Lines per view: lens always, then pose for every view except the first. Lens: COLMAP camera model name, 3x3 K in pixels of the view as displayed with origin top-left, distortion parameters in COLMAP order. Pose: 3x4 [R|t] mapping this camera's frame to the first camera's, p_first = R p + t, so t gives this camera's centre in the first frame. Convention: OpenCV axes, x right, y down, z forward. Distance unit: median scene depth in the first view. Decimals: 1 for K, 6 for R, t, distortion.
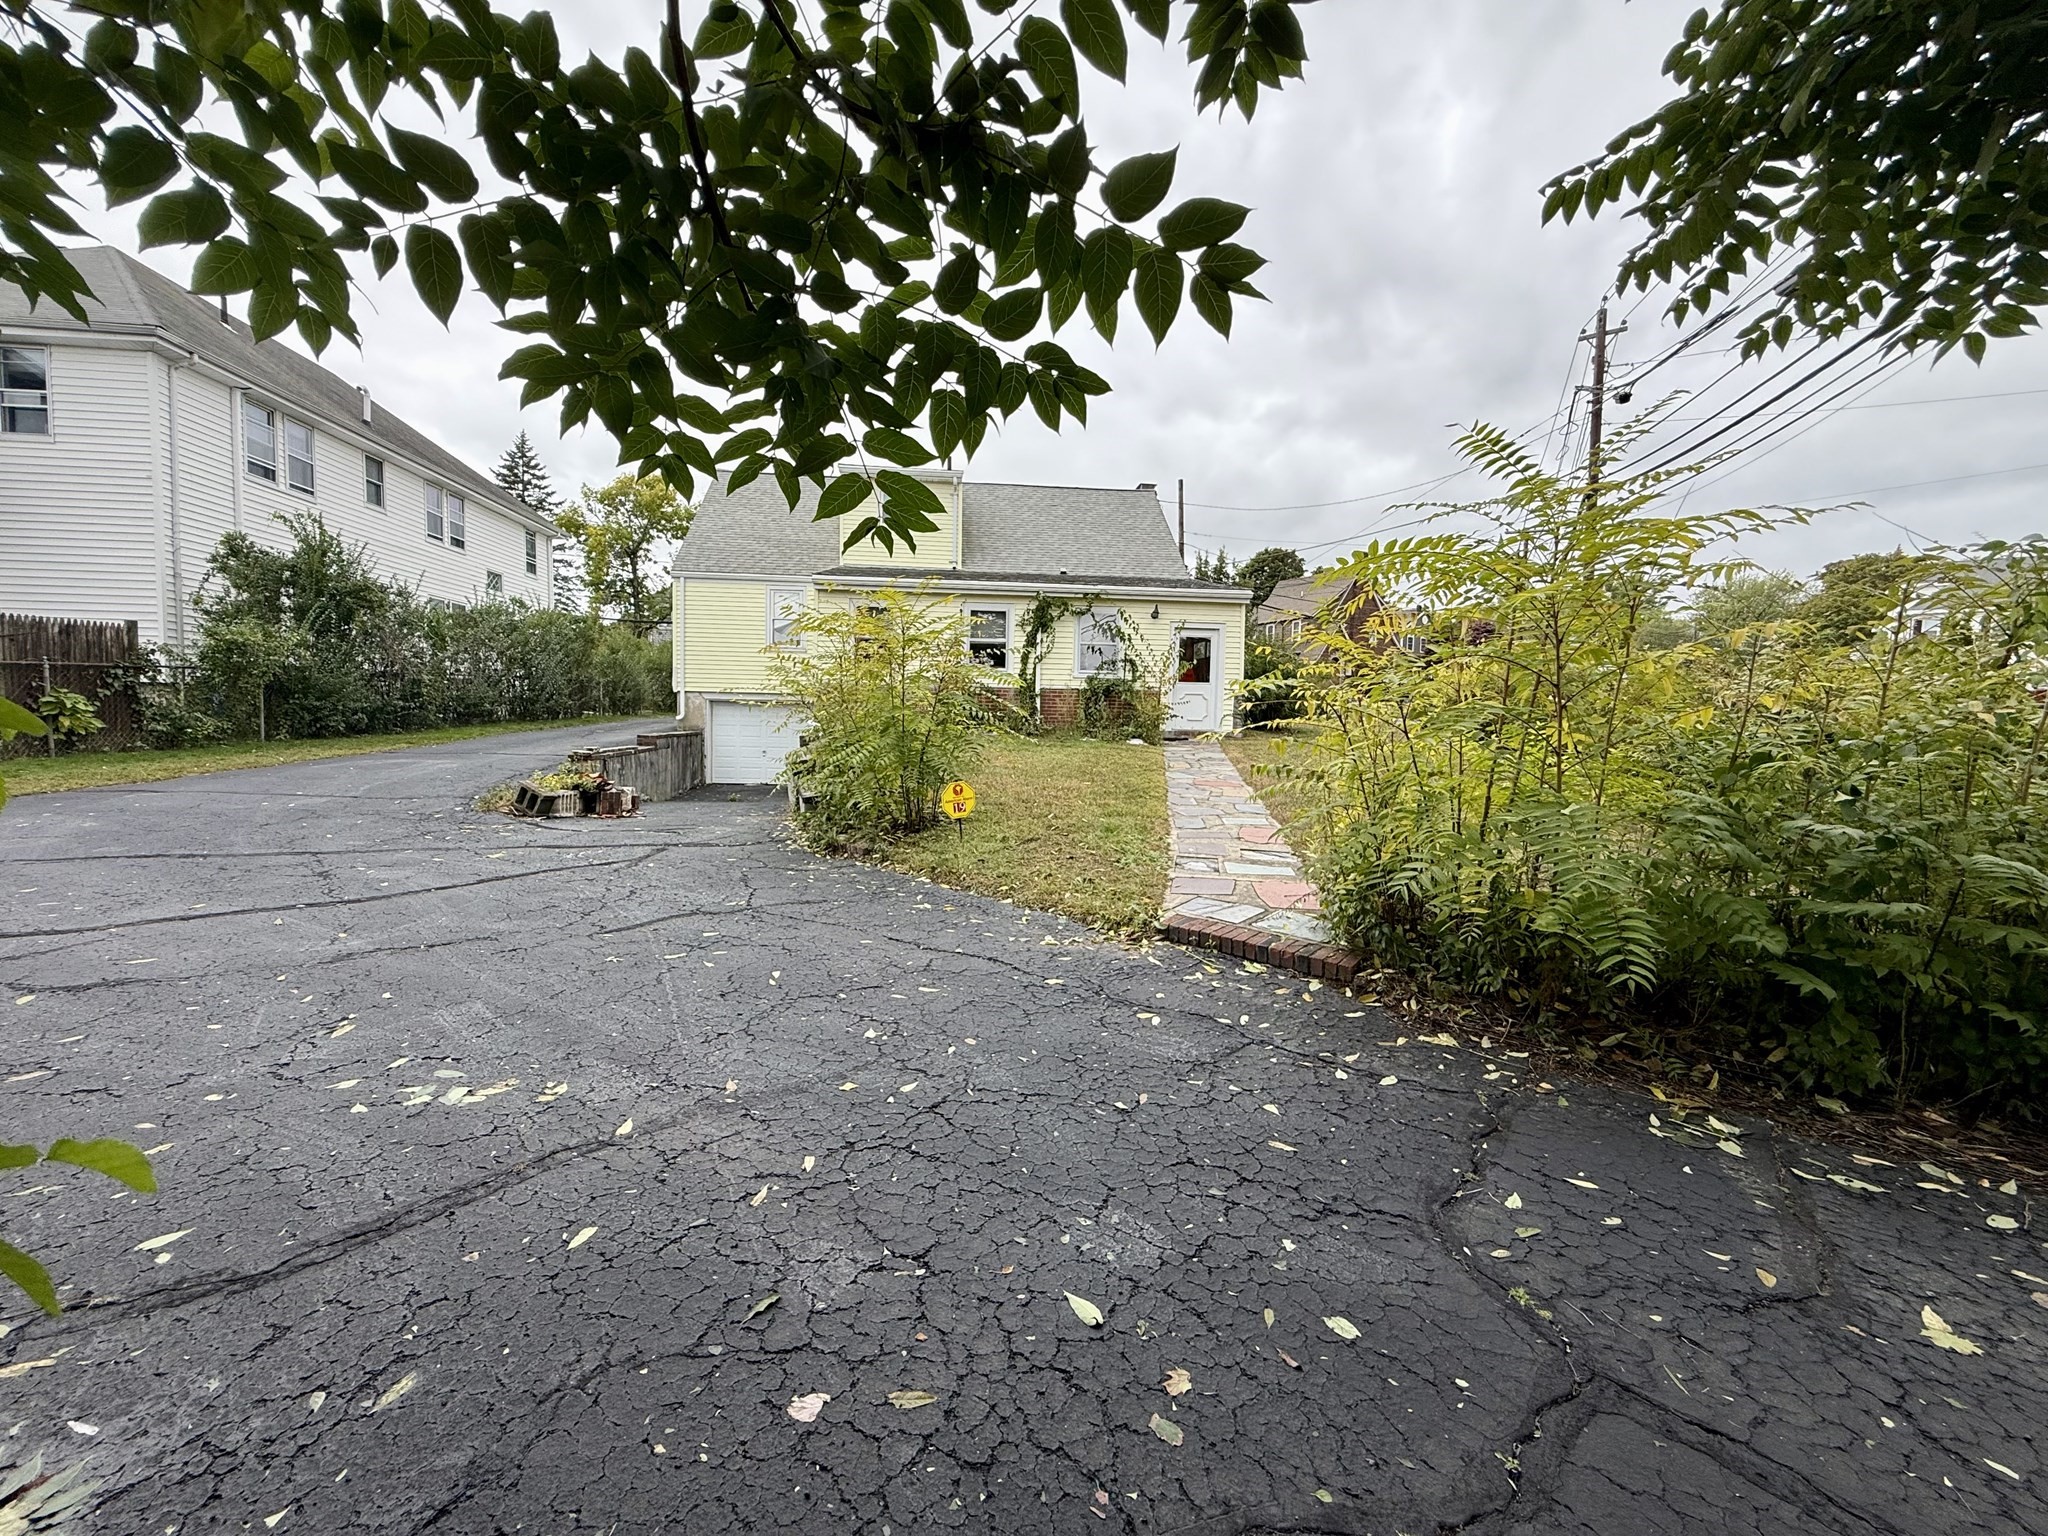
lens RADIAL K [[816.2, 0, 1014.6], [0, 816.2, 766.8], [0, 0, 1]] dist [-0.000144, -0.000148]
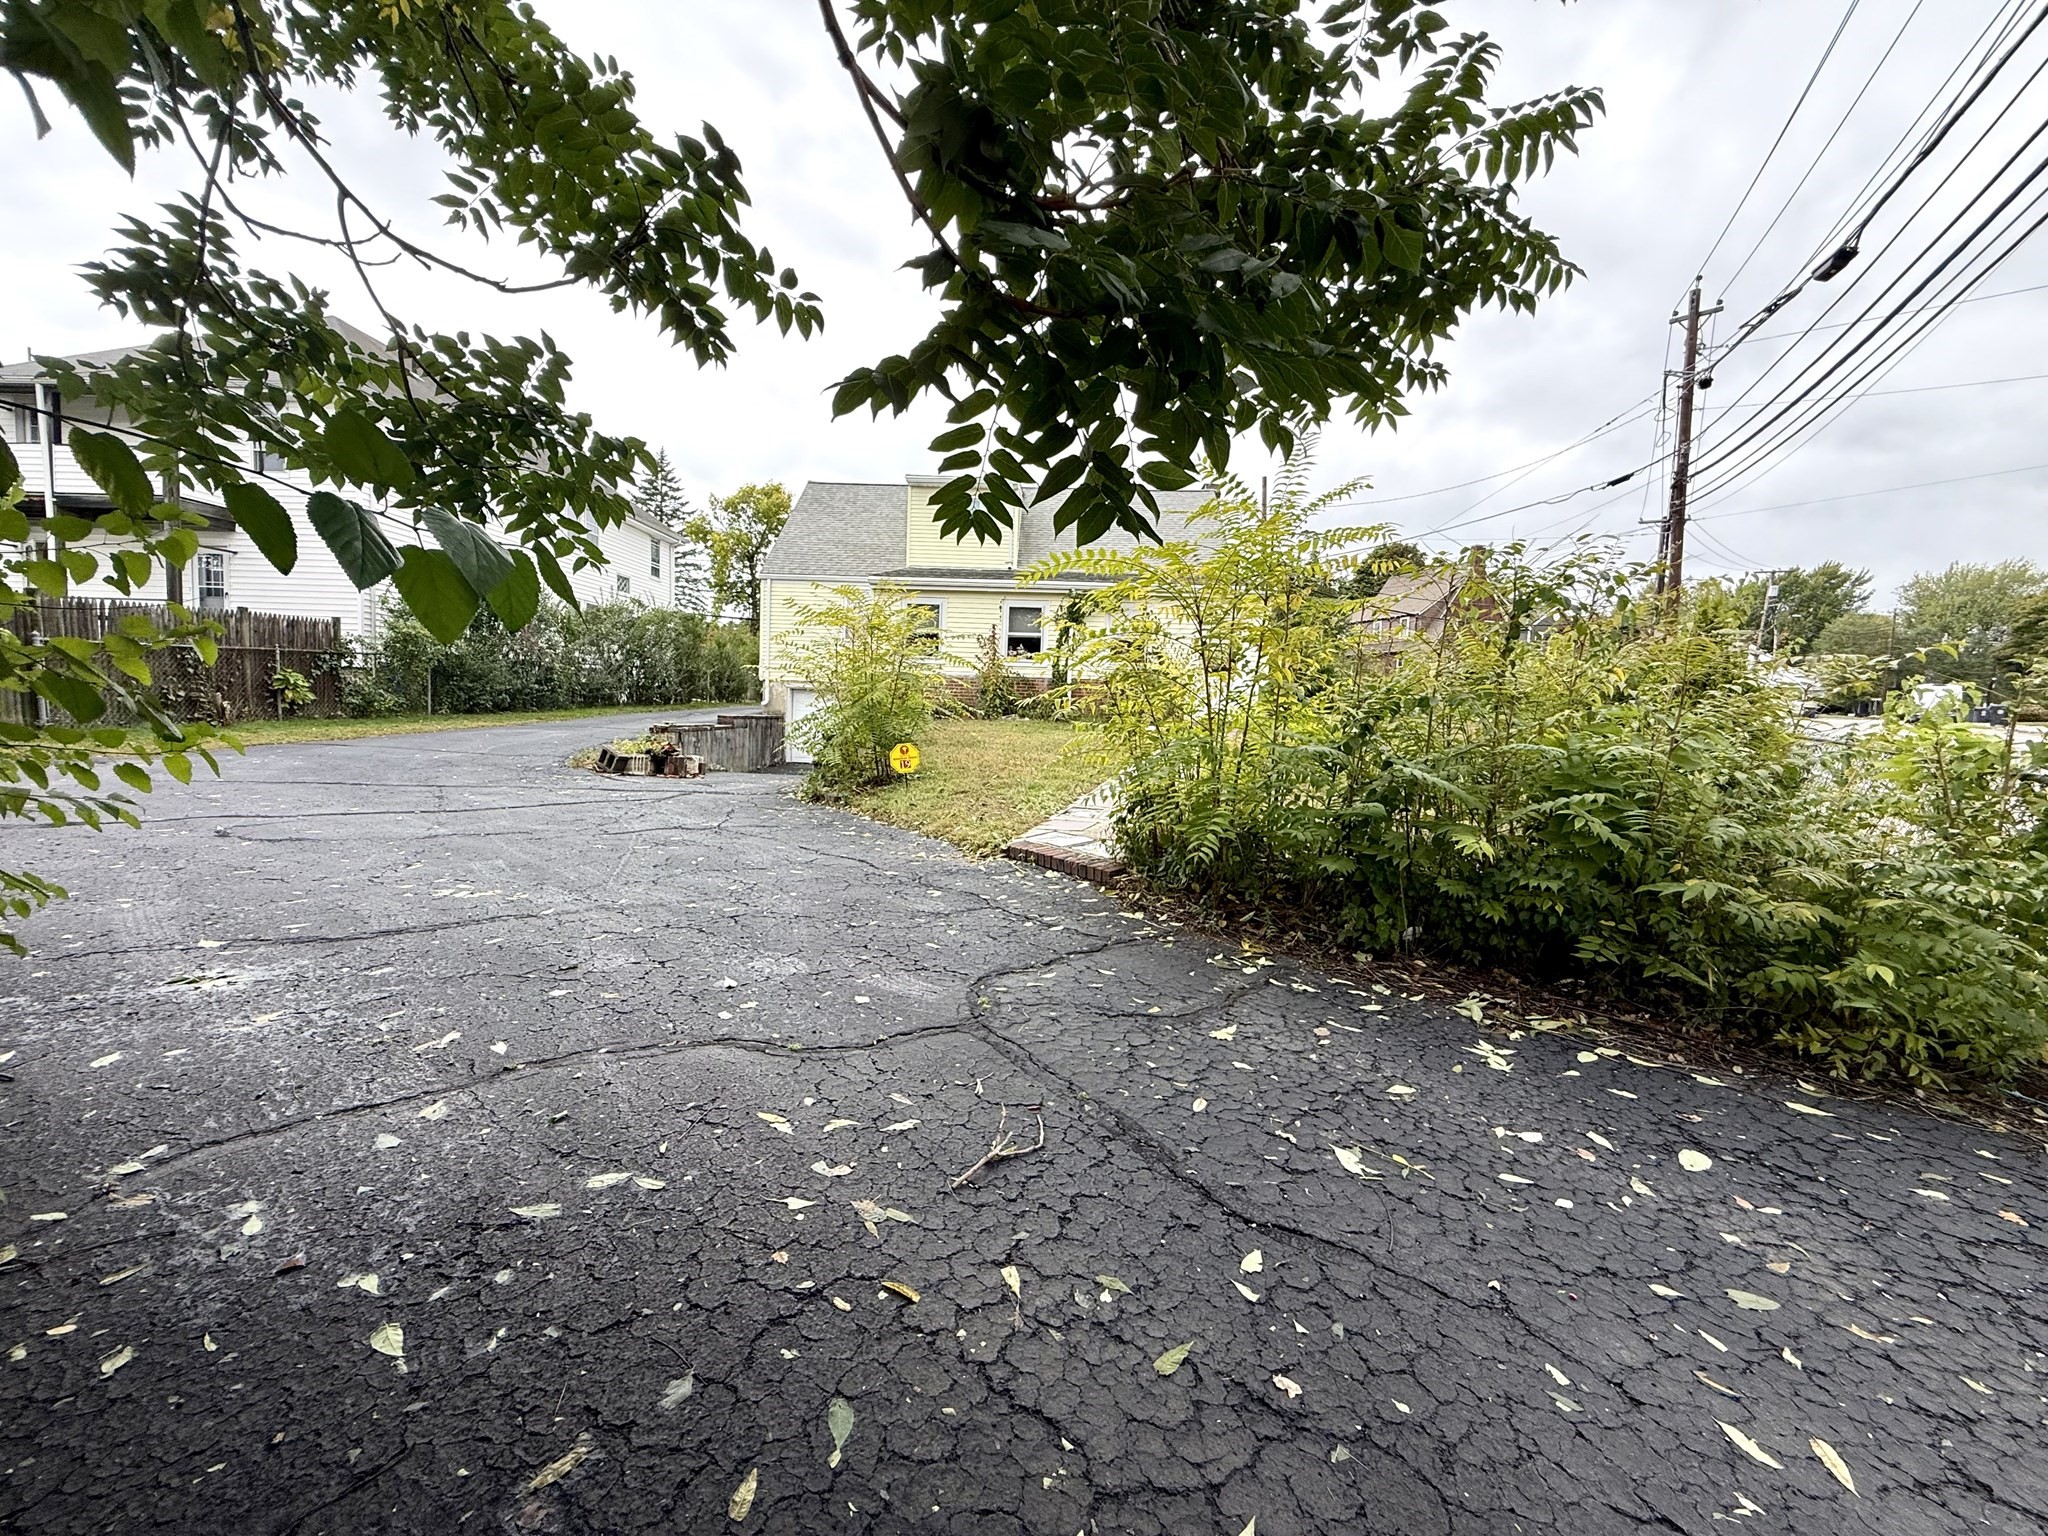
lens RADIAL K [[816.2, 0, 1014.6], [0, 816.2, 766.8], [0, 0, 1]] dist [-0.000144, -0.000148]
pose [[0.989588, 0.023420, -0.142009, 0.113994], [-0.023160, 0.999726, 0.003487, 0.019139], [0.142052, -0.000162, 0.989859, -0.084461]]
